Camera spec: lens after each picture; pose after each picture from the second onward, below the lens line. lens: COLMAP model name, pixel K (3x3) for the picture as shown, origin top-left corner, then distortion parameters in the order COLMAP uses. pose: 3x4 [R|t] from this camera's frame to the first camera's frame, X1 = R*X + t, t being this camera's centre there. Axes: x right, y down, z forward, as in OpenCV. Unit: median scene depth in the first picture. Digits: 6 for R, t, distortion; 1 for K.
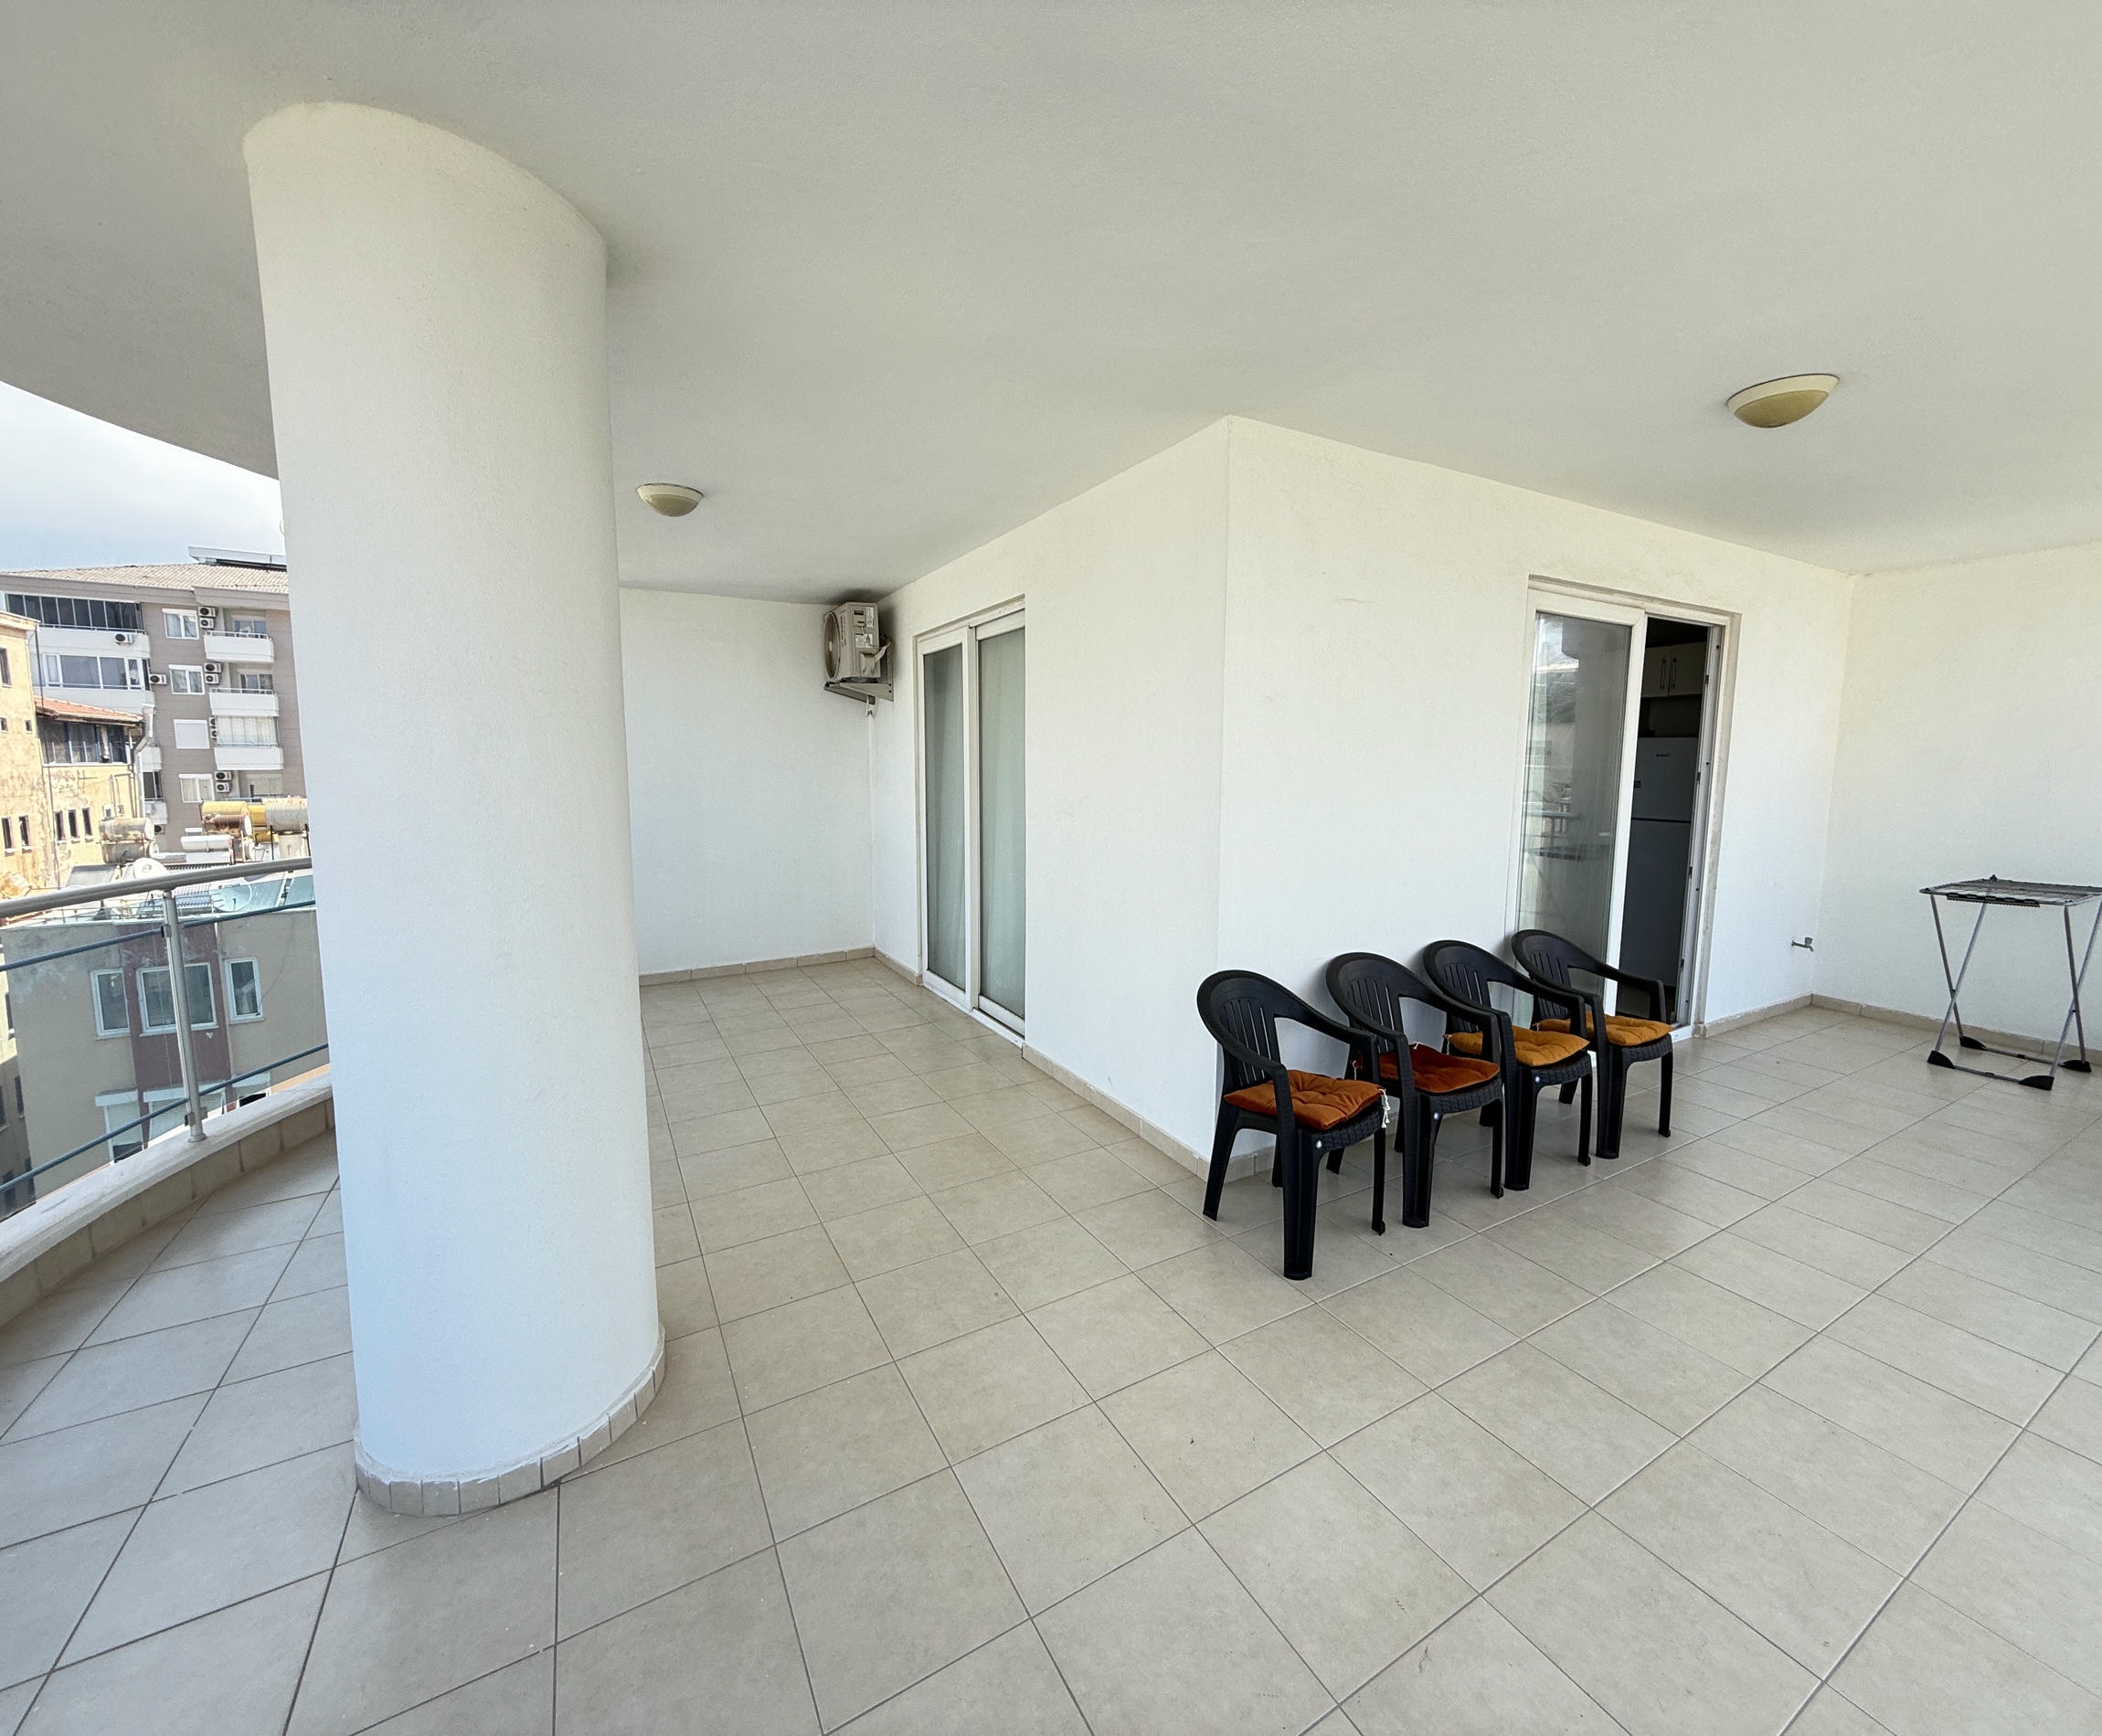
lens RADIAL K [[837.4, 0, 1051.7], [0, 837.4, 854.1], [0, 0, 1]] dist [-0.000177, -0.000124]
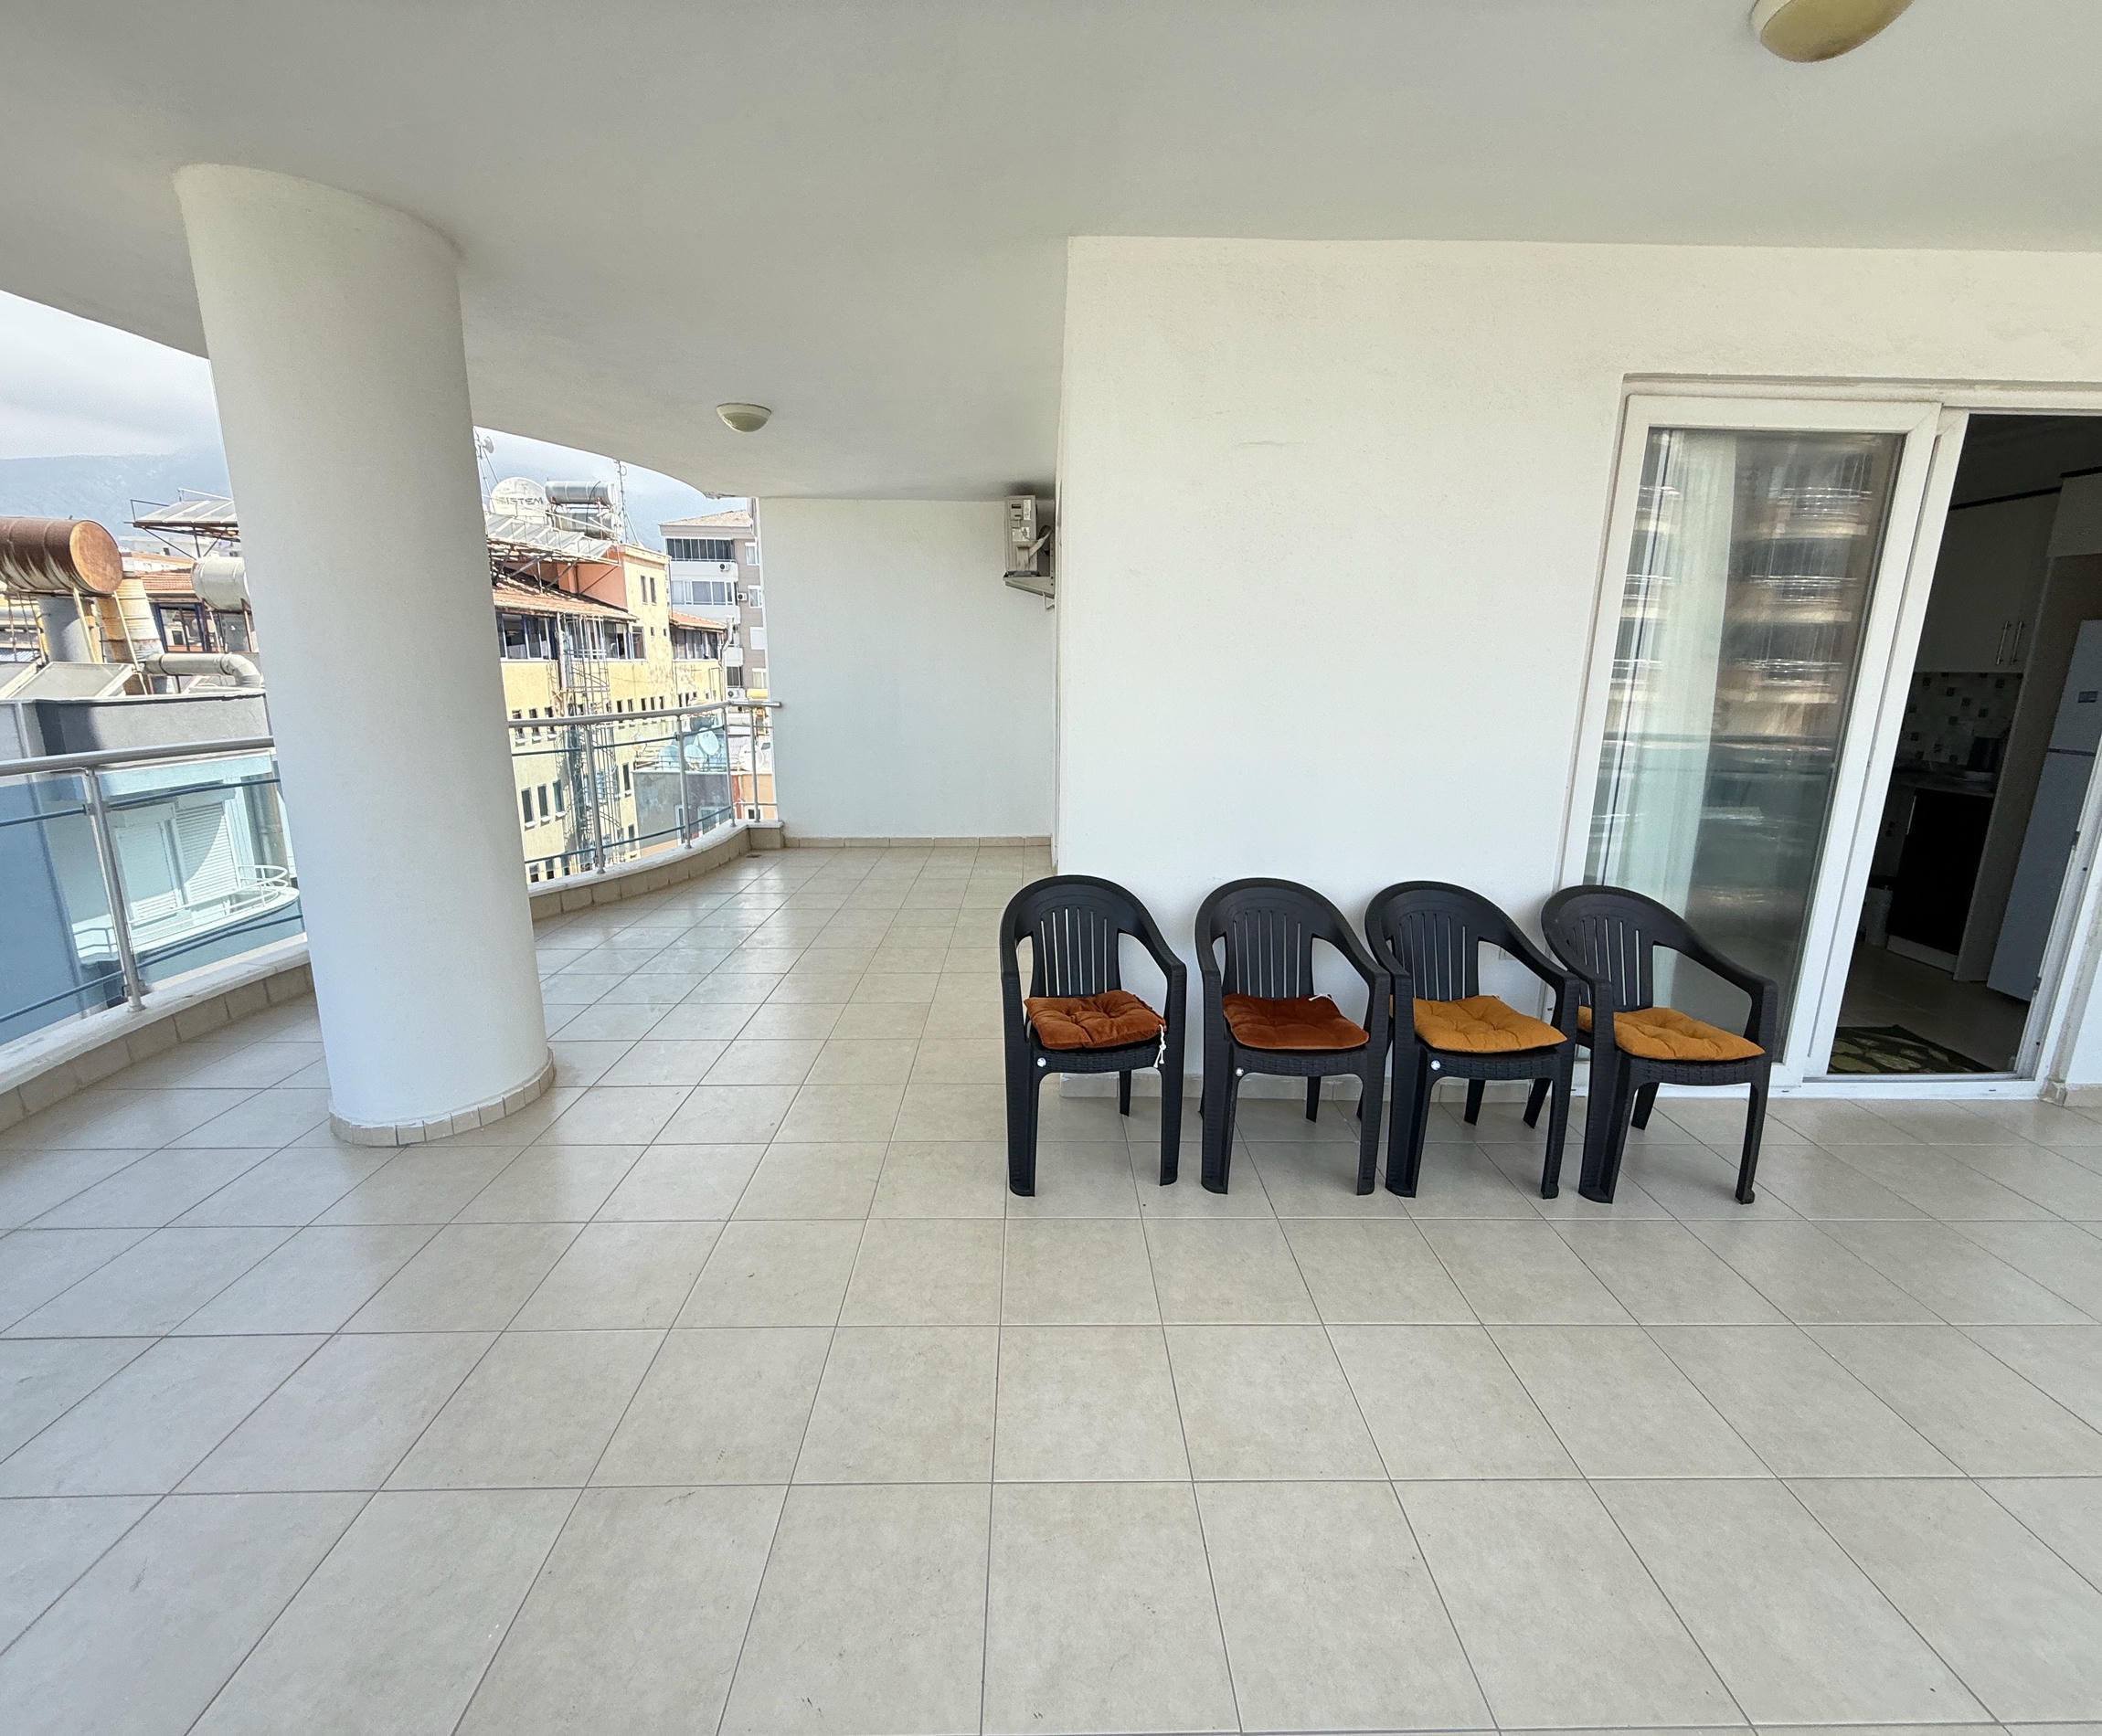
lens RADIAL K [[842.2, 0, 1052.4], [0, 842.2, 838.8], [0, 0, 1]] dist [0.000137, 0.000274]
pose [[0.881726, 0.104688, -0.460000, 0.419183], [-0.060999, 0.992181, 0.108881, -0.000618], [0.467802, -0.067943, 0.881218, 0.114351]]
